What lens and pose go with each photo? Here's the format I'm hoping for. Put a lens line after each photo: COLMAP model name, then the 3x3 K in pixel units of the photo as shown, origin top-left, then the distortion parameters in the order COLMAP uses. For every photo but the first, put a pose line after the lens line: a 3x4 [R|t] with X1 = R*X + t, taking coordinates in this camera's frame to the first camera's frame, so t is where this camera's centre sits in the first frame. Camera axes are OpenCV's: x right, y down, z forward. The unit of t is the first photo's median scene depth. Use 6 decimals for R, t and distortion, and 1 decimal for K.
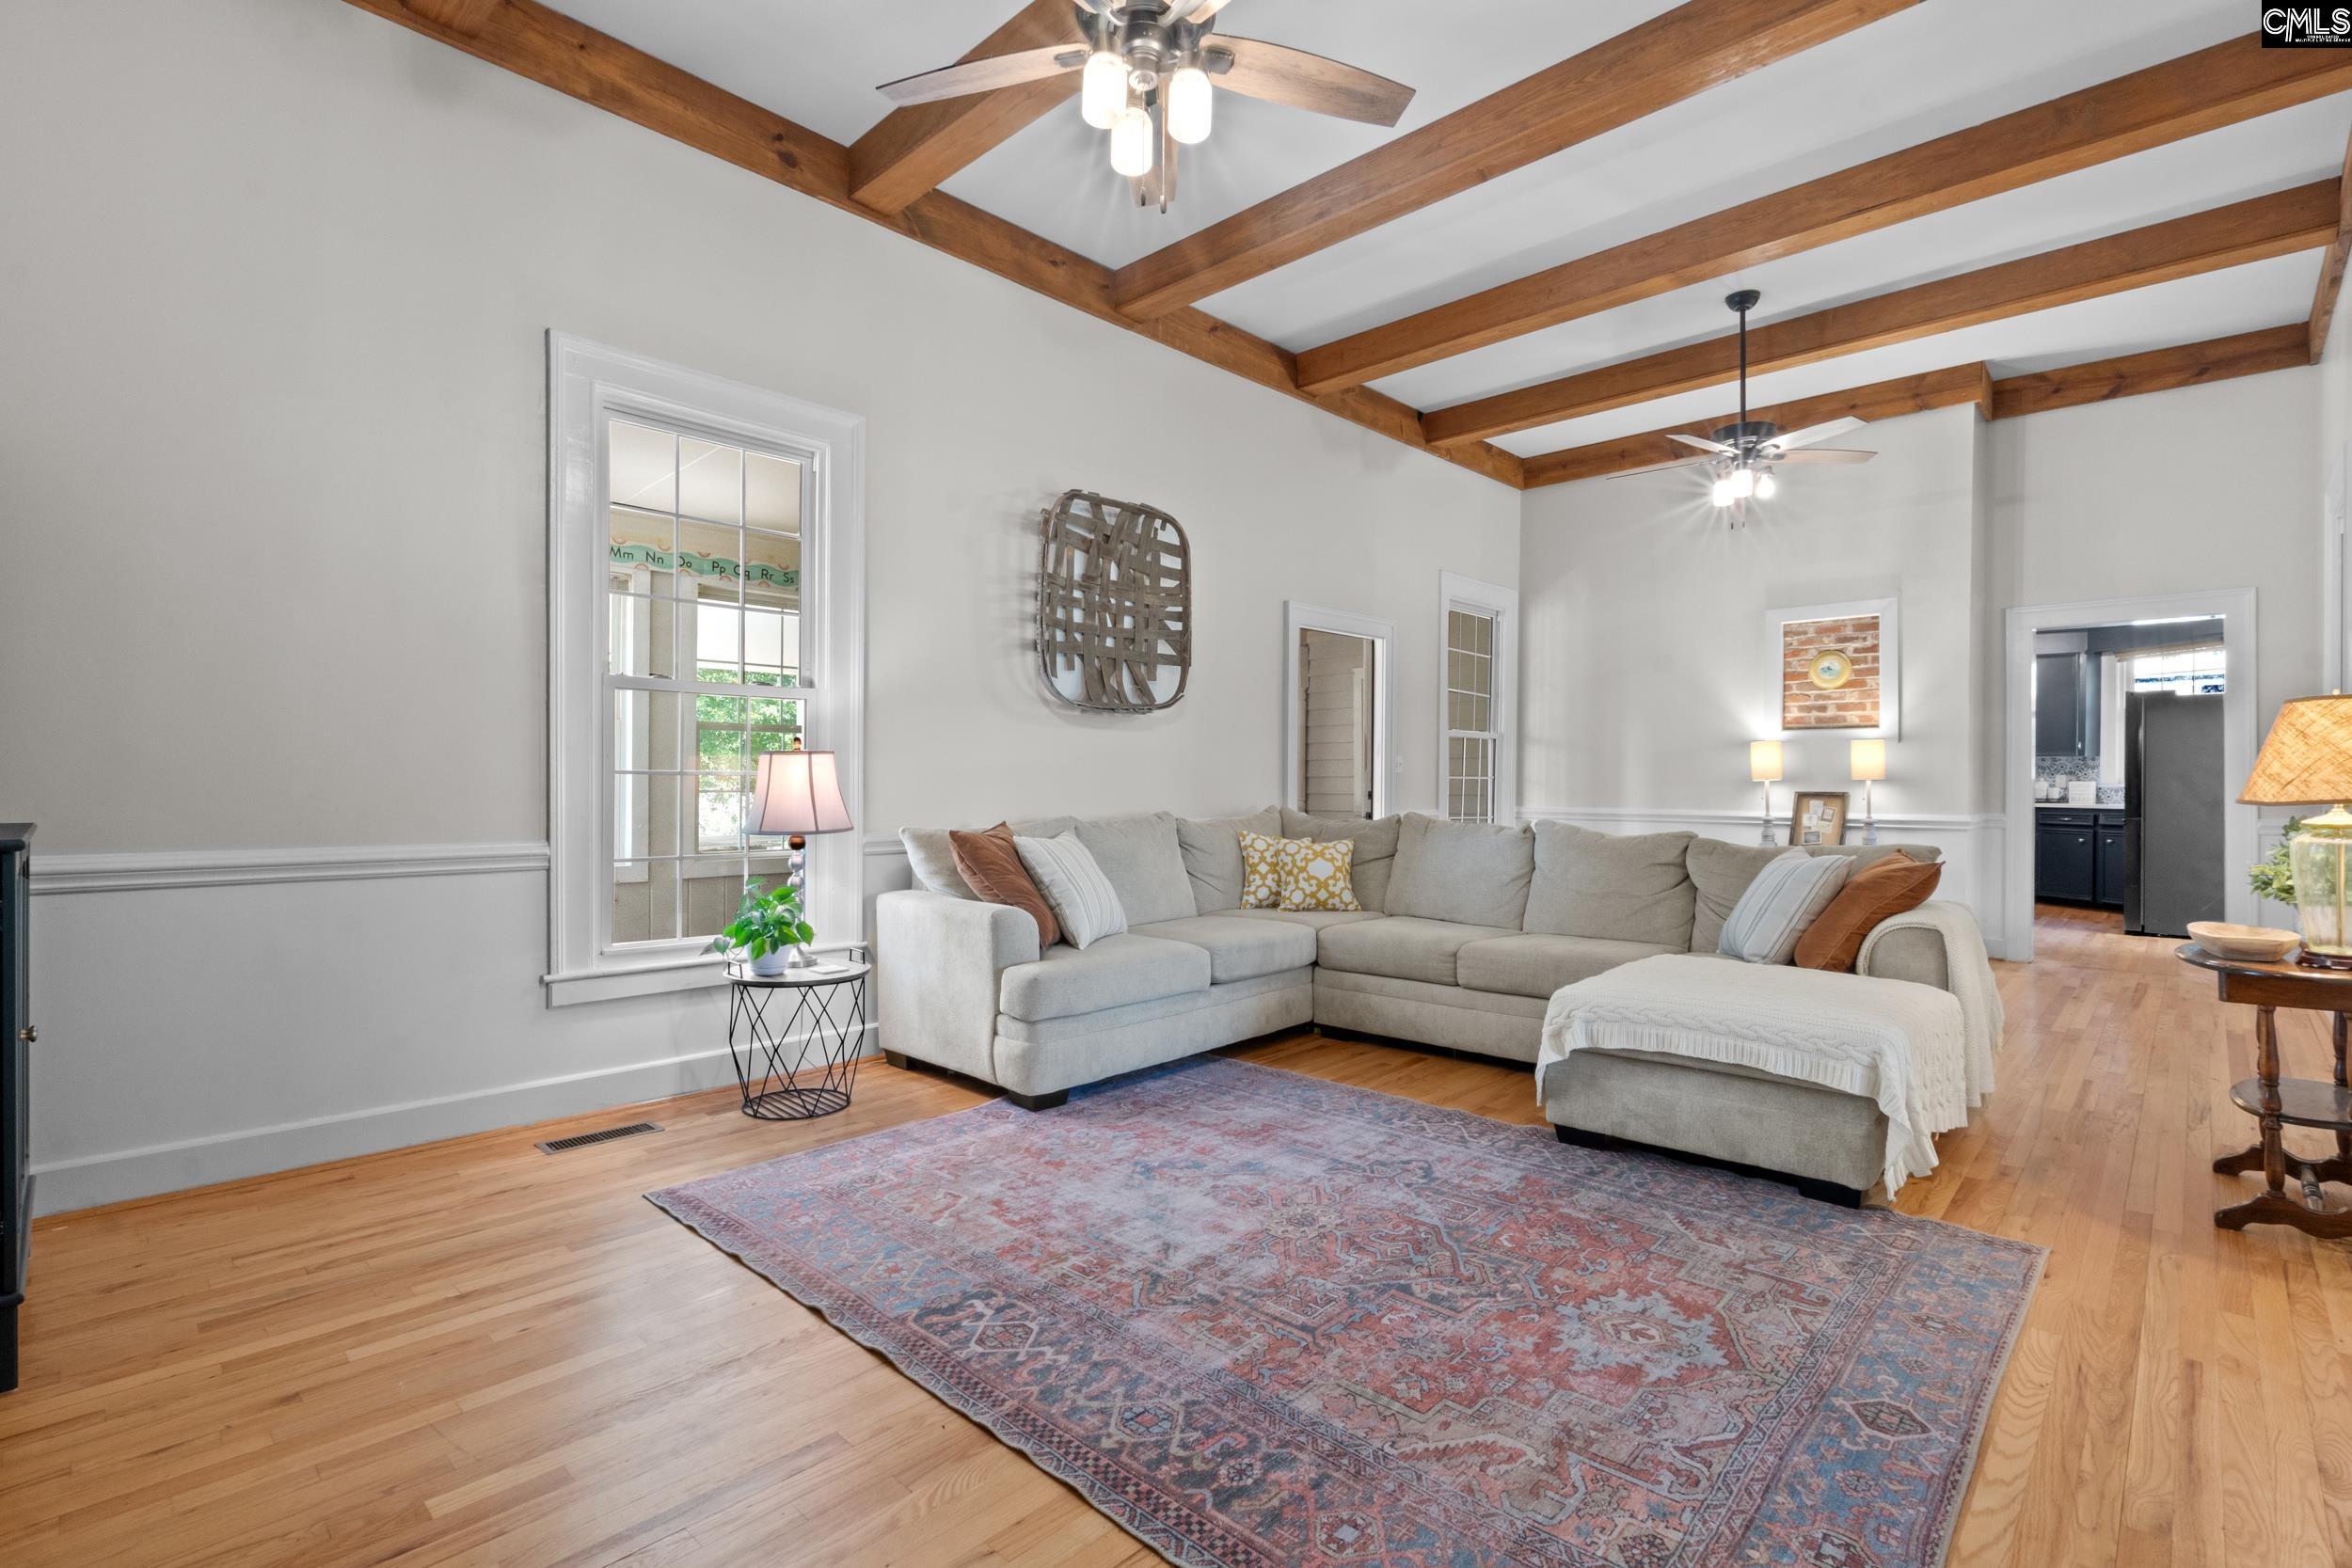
lens RADIAL K [[1077.1, 0, 1176.0], [0, 1077.1, 784.0], [0, 0, 1]] dist [-0.010523, 0.000137]
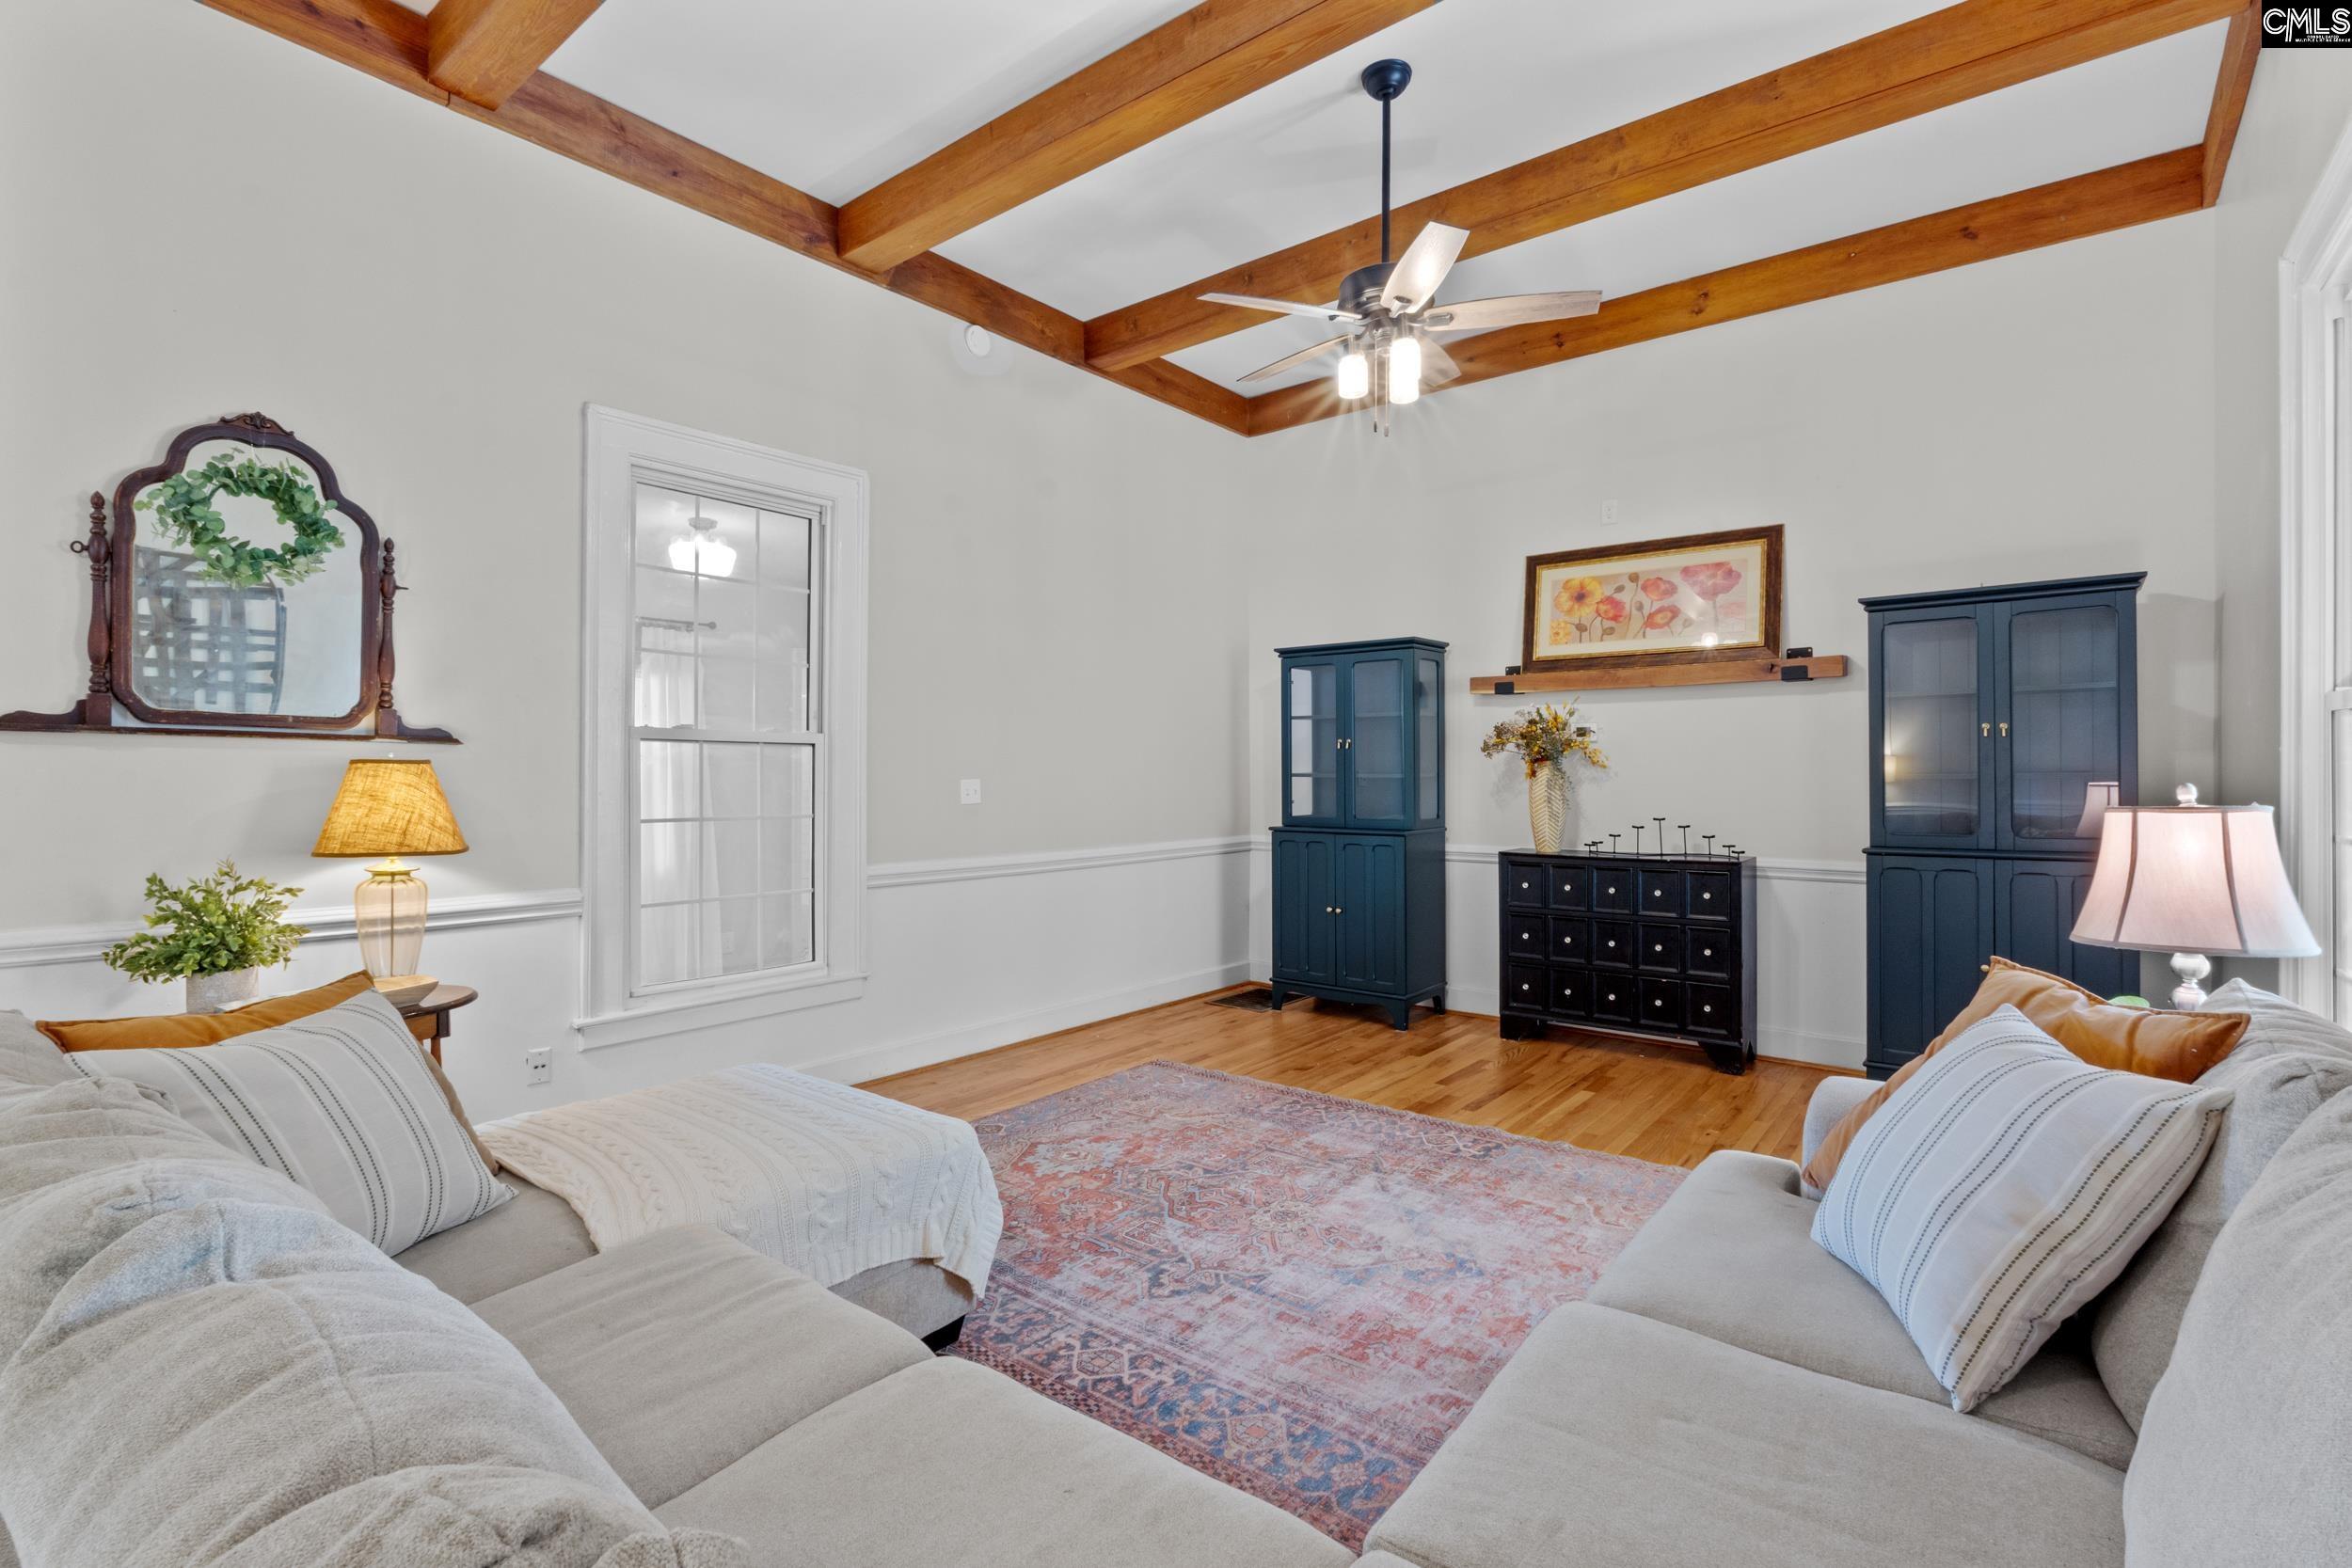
lens RADIAL K [[1084.6, 0, 1179.3], [0, 1084.6, 781.5], [0, 0, 1]] dist [-0.004987, -0.000322]
pose [[-0.995969, -0.000712, -0.089691, 0.334412], [-0.001333, 0.999976, 0.006857, -0.065887], [0.089684, 0.006949, -0.995946, 2.143637]]
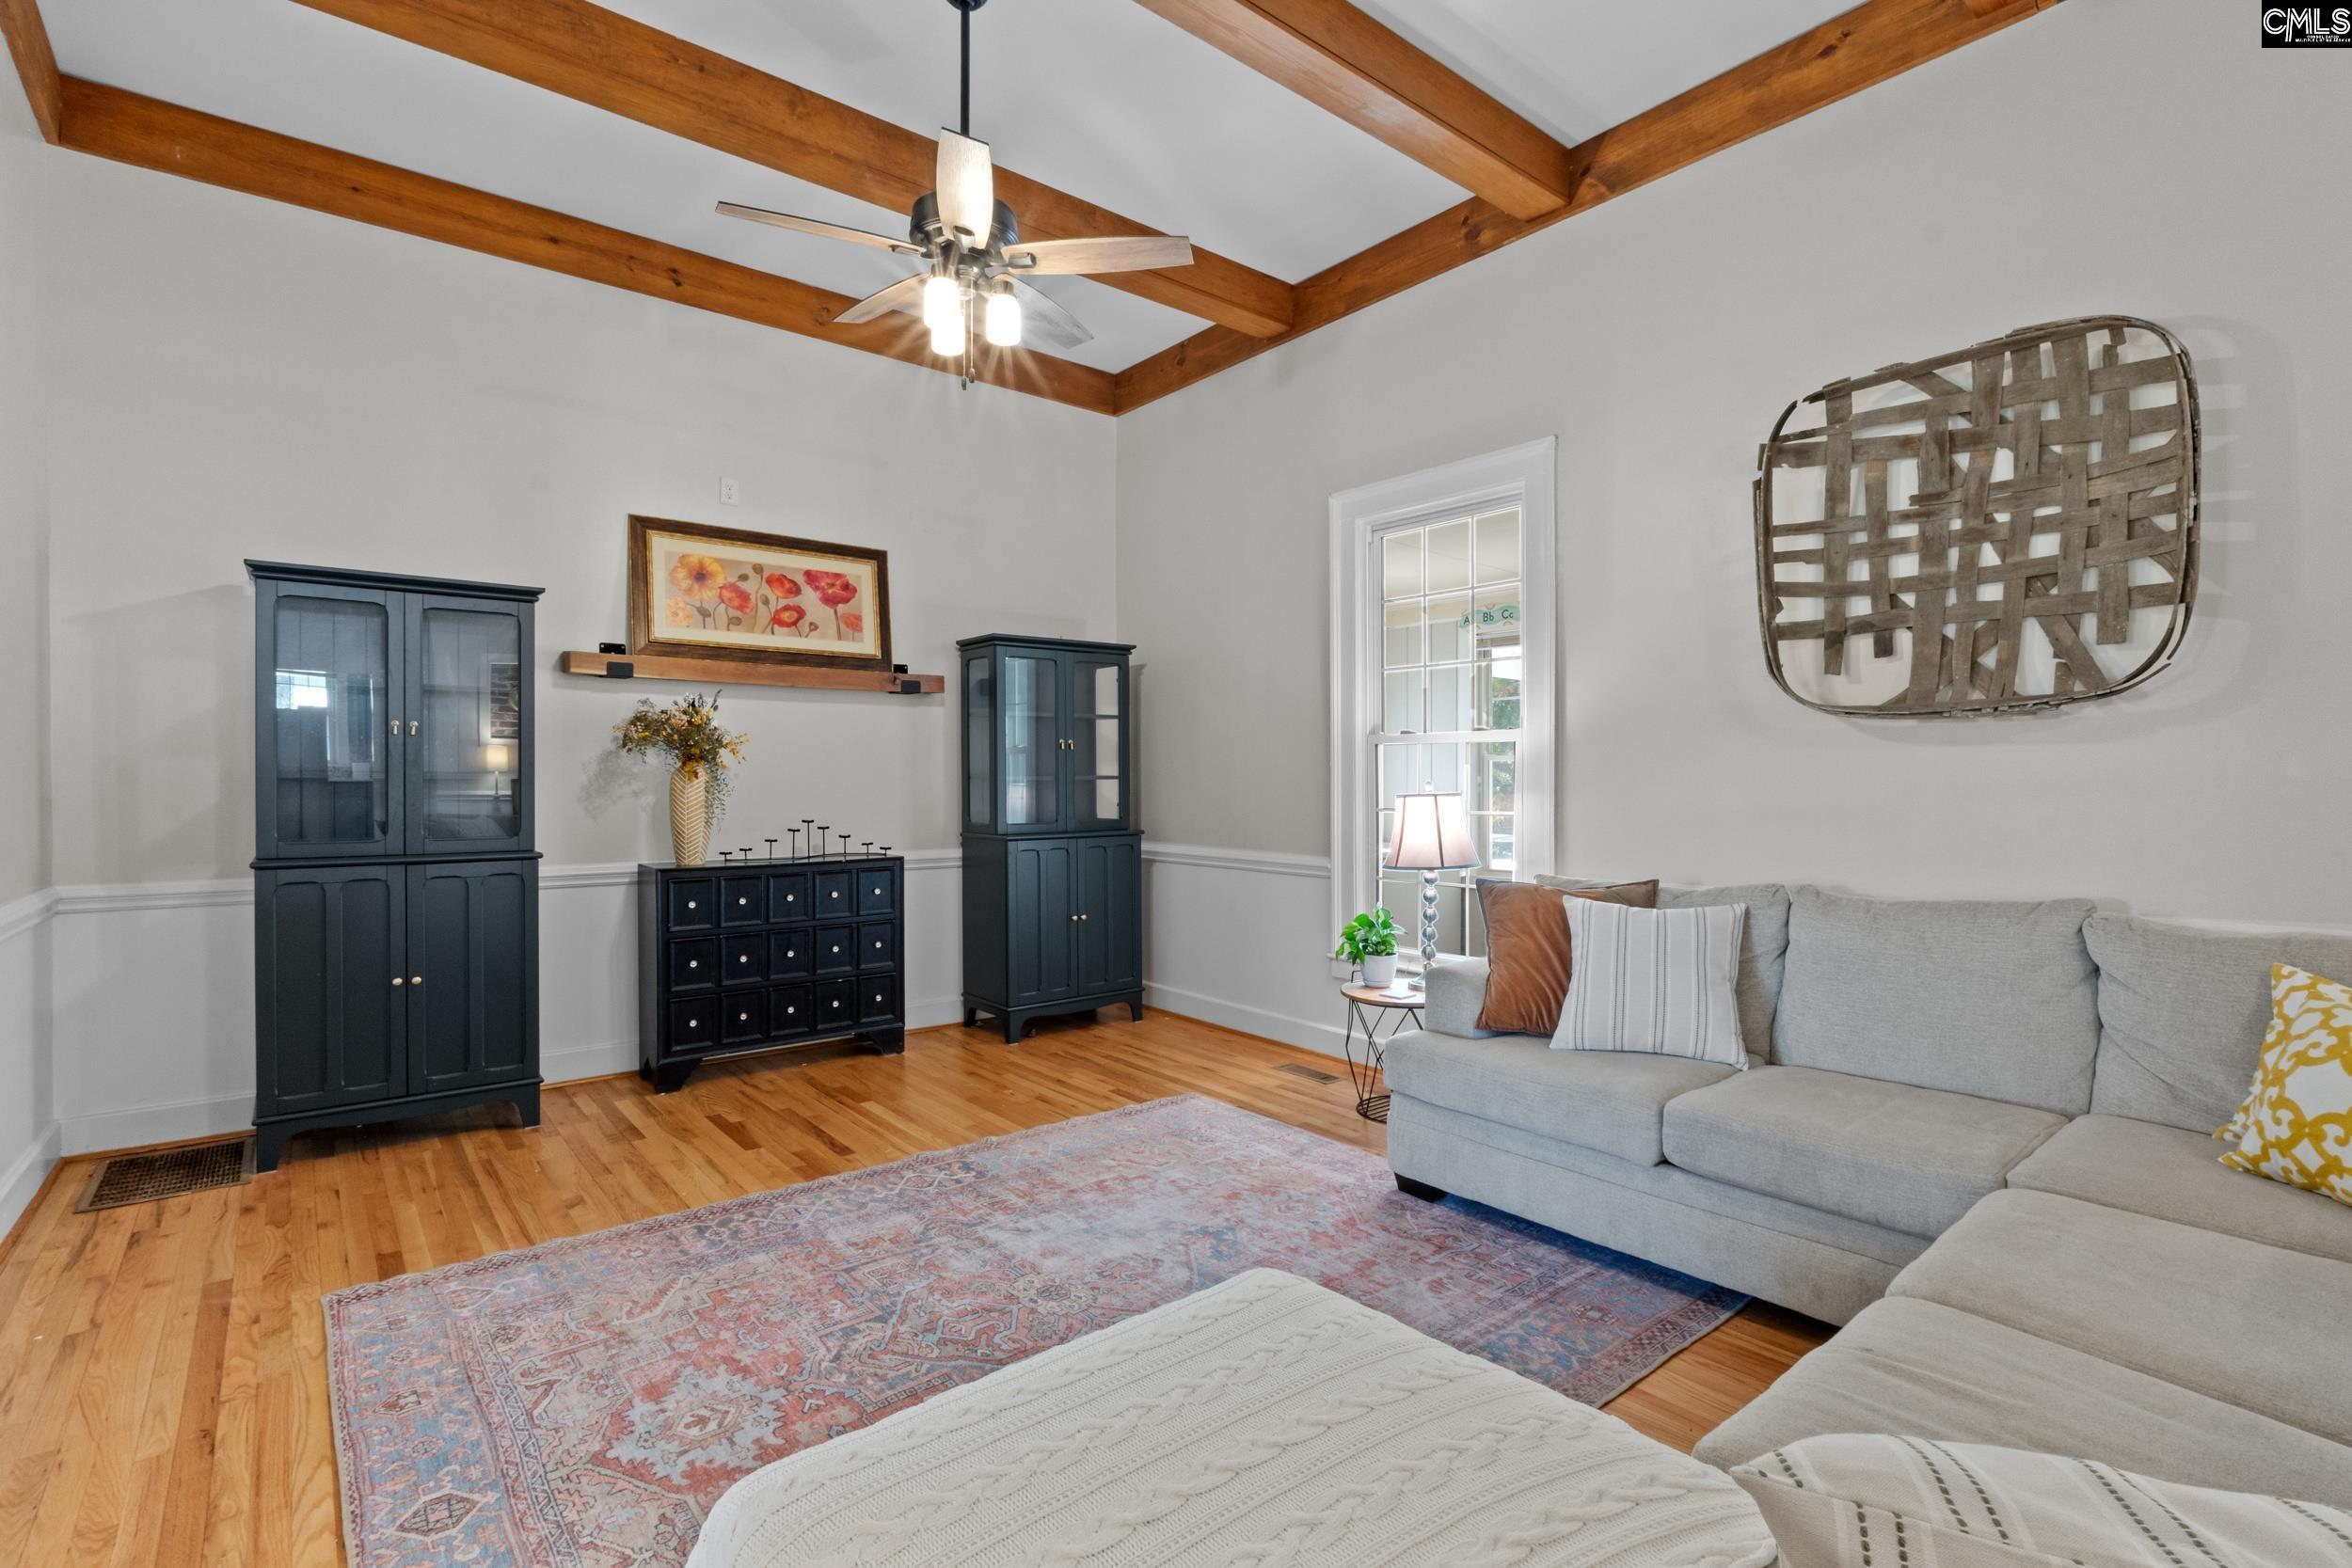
lens RADIAL K [[1084.6, 0, 1179.3], [0, 1084.6, 781.5], [0, 0, 1]] dist [-0.004987, -0.000322]
pose [[-0.120040, -0.001240, -0.992768, 1.081053], [-0.002128, 0.999997, -0.000991, -0.056681], [0.992767, 0.001994, -0.120042, 1.233554]]
